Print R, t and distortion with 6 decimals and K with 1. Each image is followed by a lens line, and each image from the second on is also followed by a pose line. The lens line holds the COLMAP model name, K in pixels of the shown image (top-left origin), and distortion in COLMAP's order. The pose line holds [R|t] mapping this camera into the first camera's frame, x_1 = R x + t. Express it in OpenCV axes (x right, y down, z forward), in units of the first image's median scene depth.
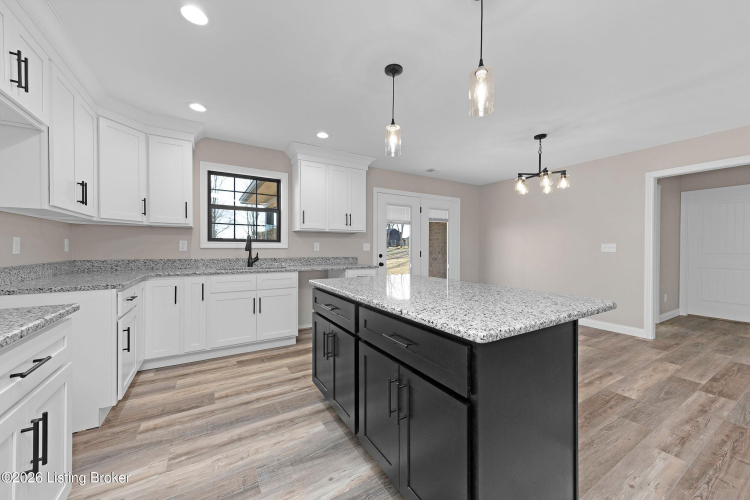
lens RADIAL K [[279.8, 0, 375.0], [0, 279.8, 250.0], [0, 0, 1]] dist [0.009658, 0.000288]
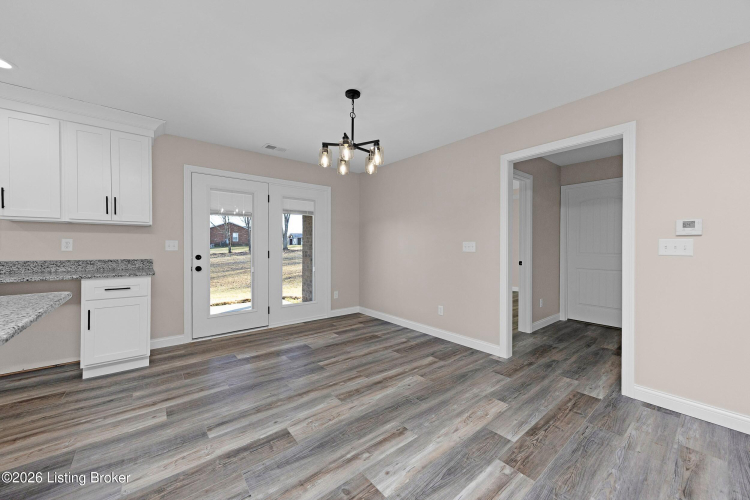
lens RADIAL K [[279.8, 0, 375.0], [0, 279.8, 250.0], [0, 0, 1]] dist [0.009658, 0.000288]
pose [[0.990473, -0.000790, 0.137701, 0.505026], [0.000364, 0.999995, 0.003120, -0.001368], [-0.137703, -0.003040, 0.990469, 0.254033]]
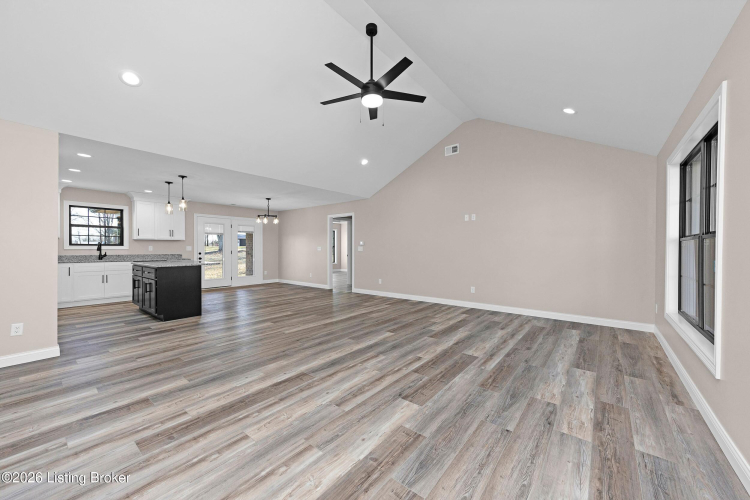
lens RADIAL K [[279.8, 0, 375.0], [0, 279.8, 250.0], [0, 0, 1]] dist [0.009658, 0.000288]
pose [[0.941116, -0.005507, 0.338038, 0.583849], [0.006801, 0.999973, -0.002645, 0.013889], [-0.338015, 0.004788, 0.941129, -1.266124]]
